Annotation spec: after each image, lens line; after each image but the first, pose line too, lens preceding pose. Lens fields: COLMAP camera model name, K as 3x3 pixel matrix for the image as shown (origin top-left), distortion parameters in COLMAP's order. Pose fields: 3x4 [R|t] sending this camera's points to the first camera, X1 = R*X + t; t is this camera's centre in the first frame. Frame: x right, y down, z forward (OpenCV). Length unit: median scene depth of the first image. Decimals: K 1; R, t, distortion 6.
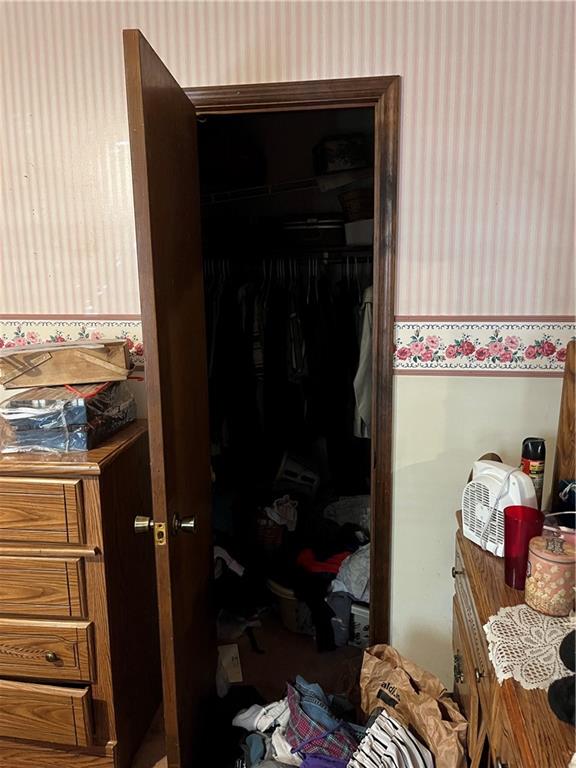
lens RADIAL K [[607.3, 0, 289.2], [0, 607.3, 443.3], [0, 0, 1]] dist [0.108141, -0.209795]
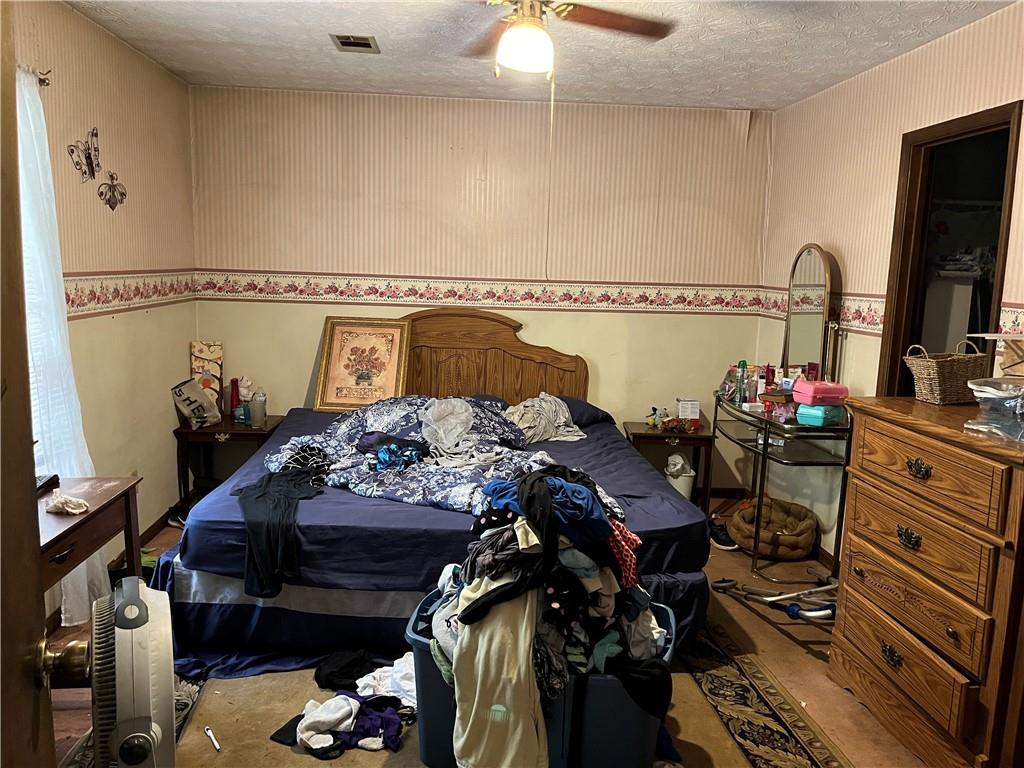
lens RADIAL K [[780.6, 0, 526.7], [0, 780.6, 386.9], [0, 0, 1]] dist [0.063371, -0.084978]
pose [[0.206256, 0.142370, -0.968085, 0.694296], [-0.249029, 0.964419, 0.088774, 0.015352], [0.946279, 0.222771, 0.234371, -0.059135]]
